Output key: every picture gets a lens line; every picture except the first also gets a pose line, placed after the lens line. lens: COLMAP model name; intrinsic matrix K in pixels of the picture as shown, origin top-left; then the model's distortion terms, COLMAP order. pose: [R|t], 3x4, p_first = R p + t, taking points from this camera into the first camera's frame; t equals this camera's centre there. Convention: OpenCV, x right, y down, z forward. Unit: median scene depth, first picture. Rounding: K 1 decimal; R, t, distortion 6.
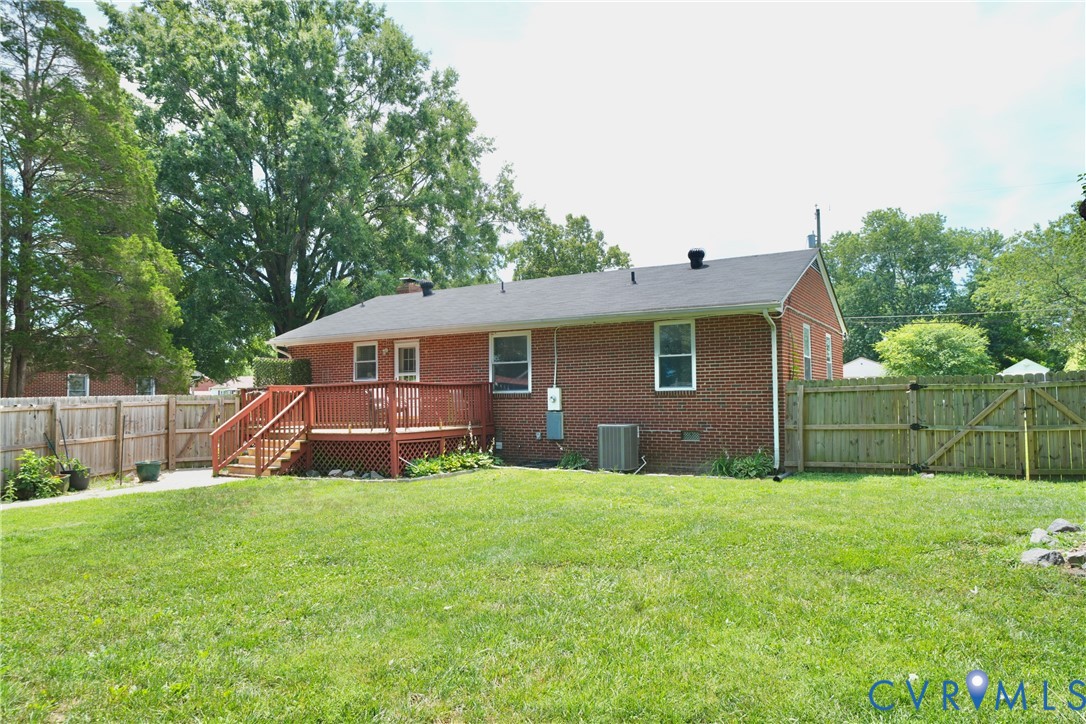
lens RADIAL K [[717.6, 0, 543.0], [0, 717.6, 362.0], [0, 0, 1]] dist [0.001029, -0.000101]
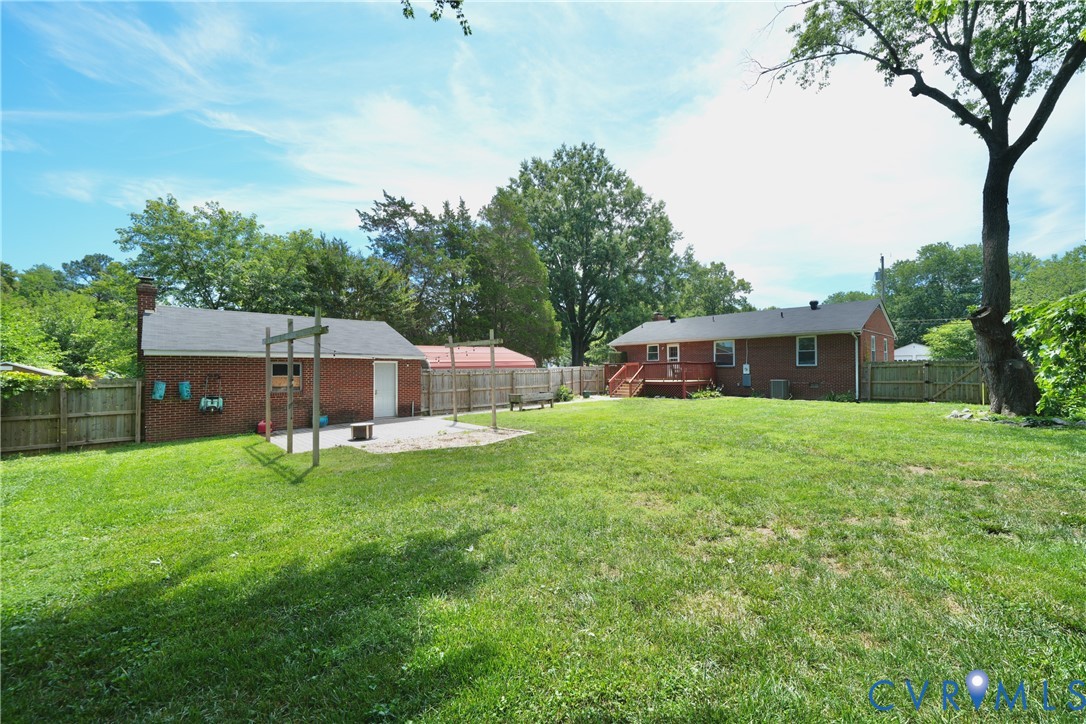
lens RADIAL K [[431.7, 0, 543.0], [0, 431.7, 362.0], [0, 0, 1]] dist [0.001133, 0.000086]
pose [[0.955566, 0.001556, -0.294772, -0.174768], [0.009958, 0.999245, 0.037557, -0.026979], [0.294608, -0.038823, 0.954829, -0.471905]]
